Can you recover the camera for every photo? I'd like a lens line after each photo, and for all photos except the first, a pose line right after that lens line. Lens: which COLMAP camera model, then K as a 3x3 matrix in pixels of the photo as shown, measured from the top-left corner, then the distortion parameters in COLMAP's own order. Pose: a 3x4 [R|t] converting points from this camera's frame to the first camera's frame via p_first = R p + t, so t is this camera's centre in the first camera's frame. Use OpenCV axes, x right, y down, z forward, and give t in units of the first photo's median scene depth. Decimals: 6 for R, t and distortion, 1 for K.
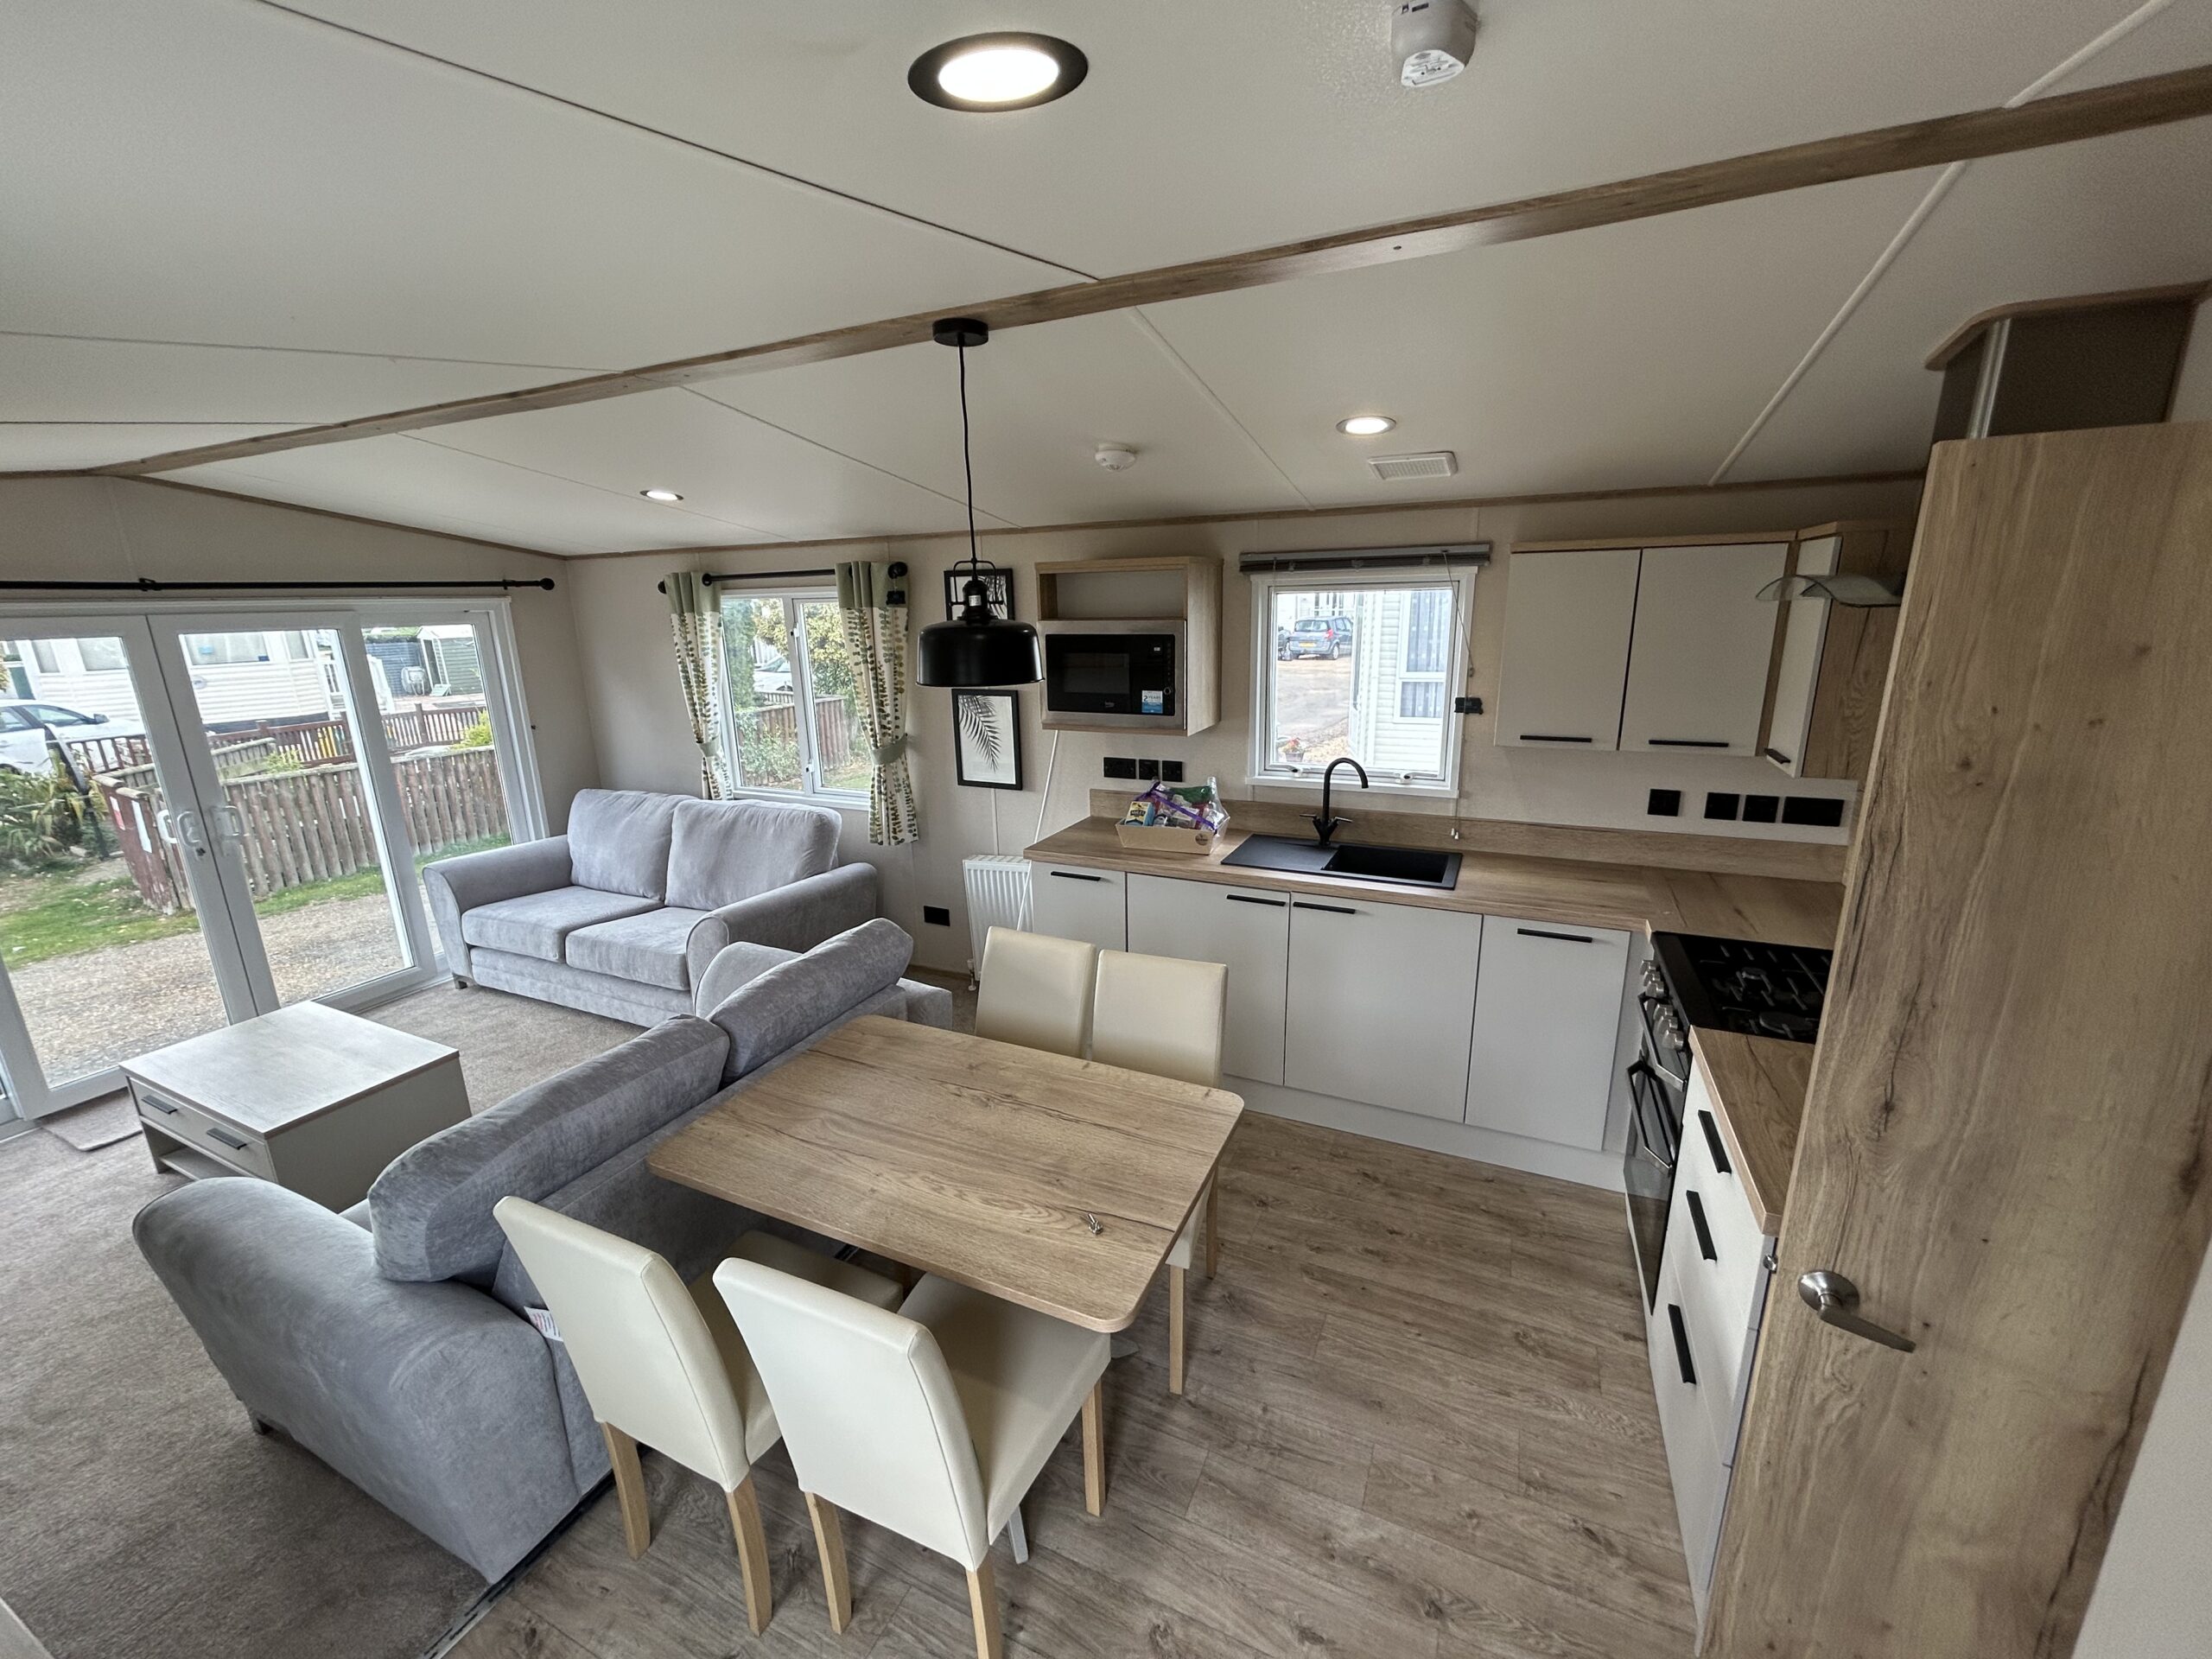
lens RADIAL K [[888.9, 0, 1106.2], [0, 888.9, 824.4], [0, 0, 1]] dist [0.001149, 0.000034]
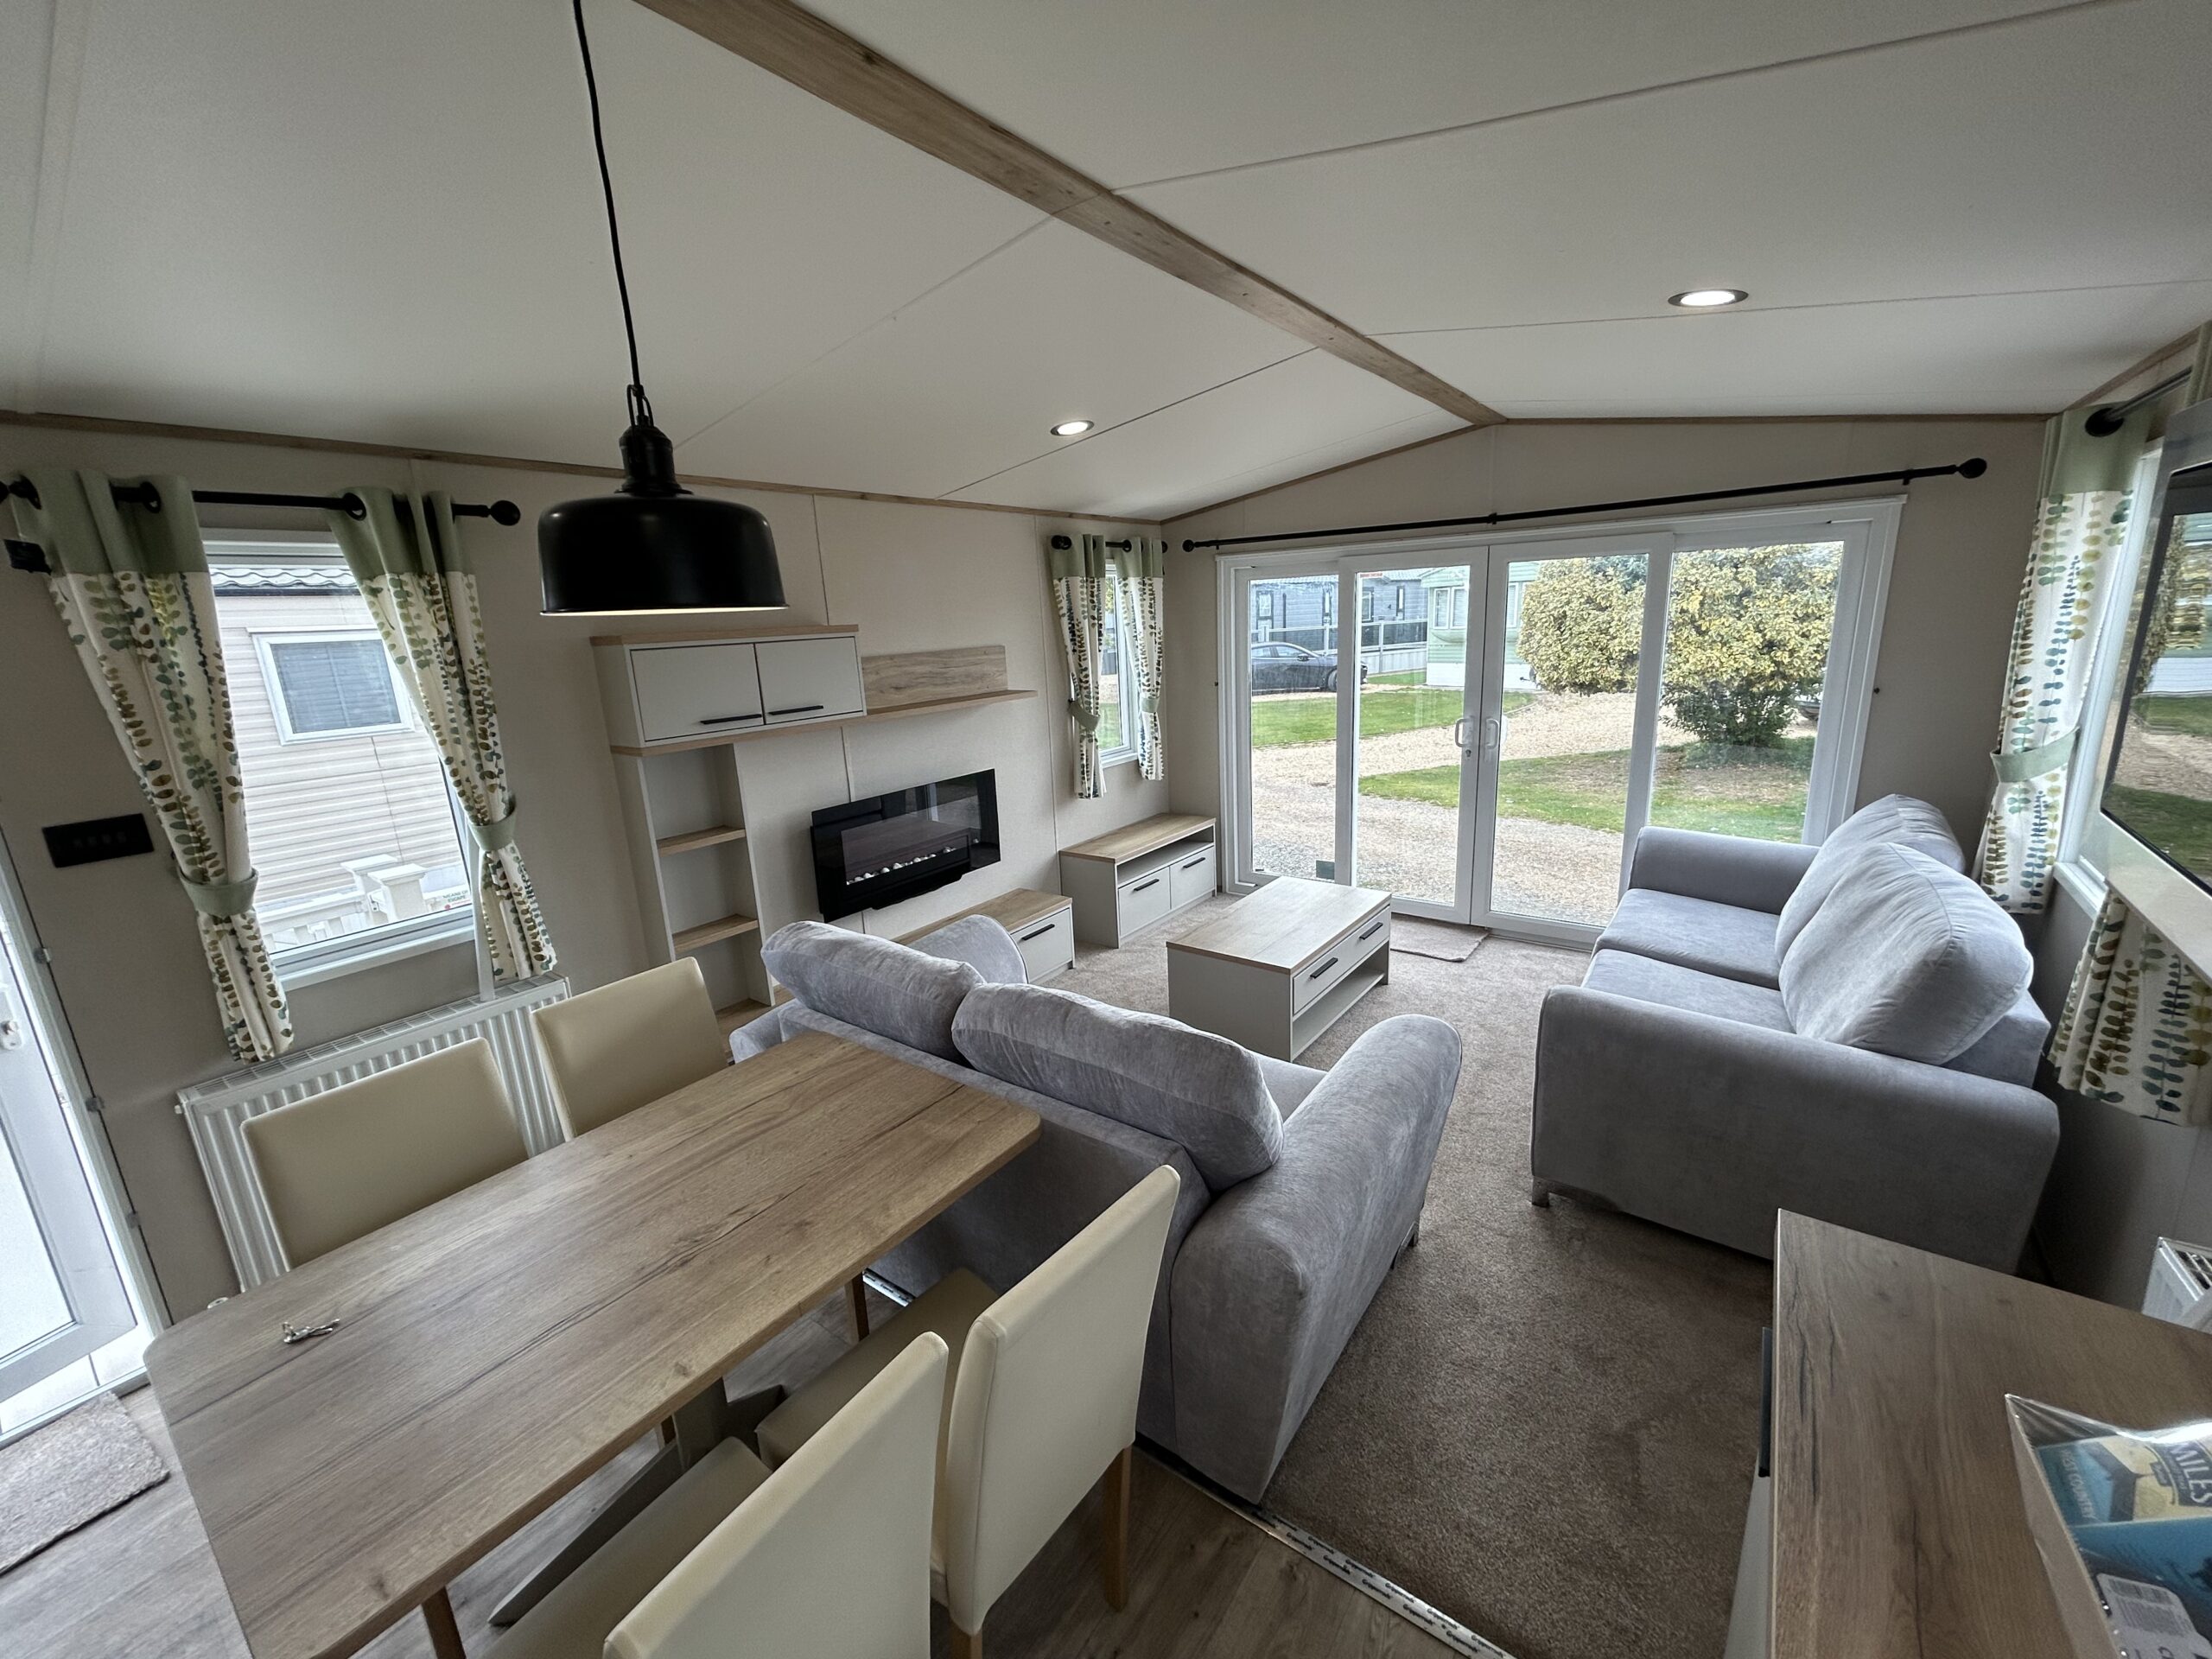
lens RADIAL K [[888.9, 0, 1106.2], [0, 888.9, 824.4], [0, 0, 1]] dist [0.001149, 0.000034]
pose [[-0.197771, 0.260311, -0.945053, 0.239745], [-0.190536, 0.935499, 0.297553, -0.164337], [0.961552, 0.238914, -0.135416, 0.869065]]
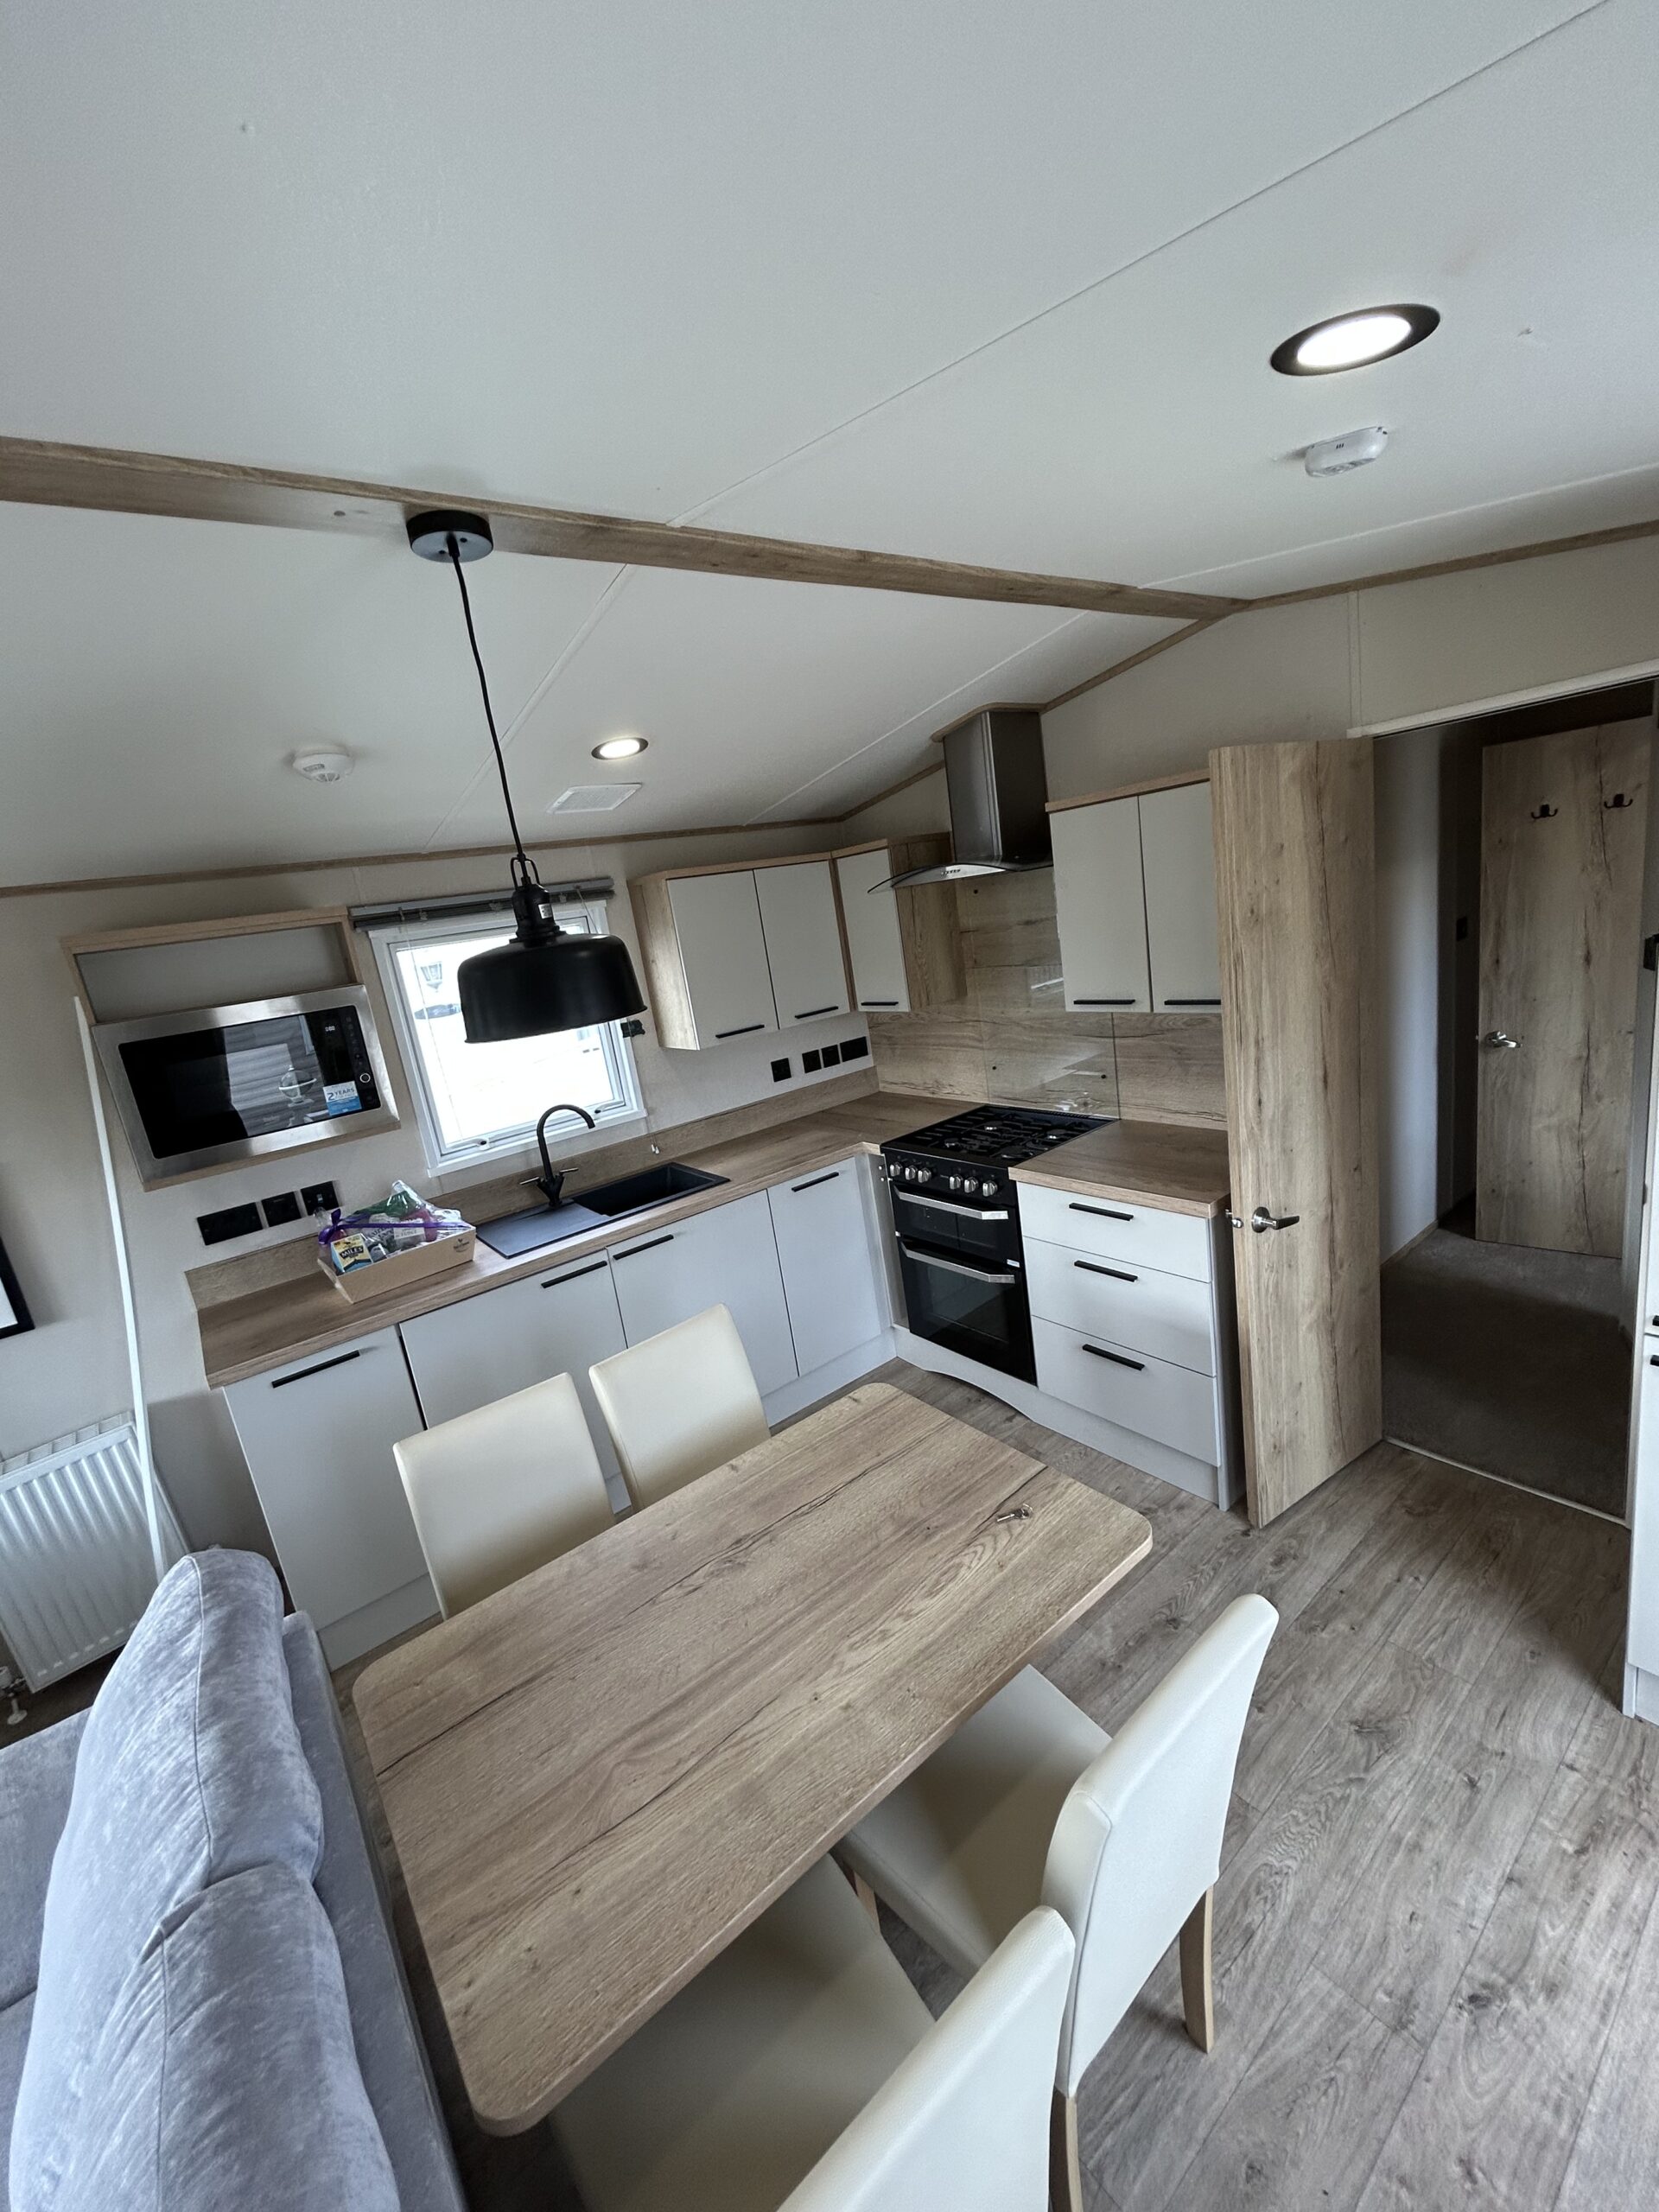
lens RADIAL K [[888.9, 0, 829.5], [0, 888.9, 1106.0], [0, 0, 1]] dist [0.001149, 0.000034]
pose [[0.459563, -0.243959, 0.853982, -0.421243], [0.349432, 0.933653, 0.078674, -0.050236], [-0.816516, 0.262253, 0.514320, 0.296317]]
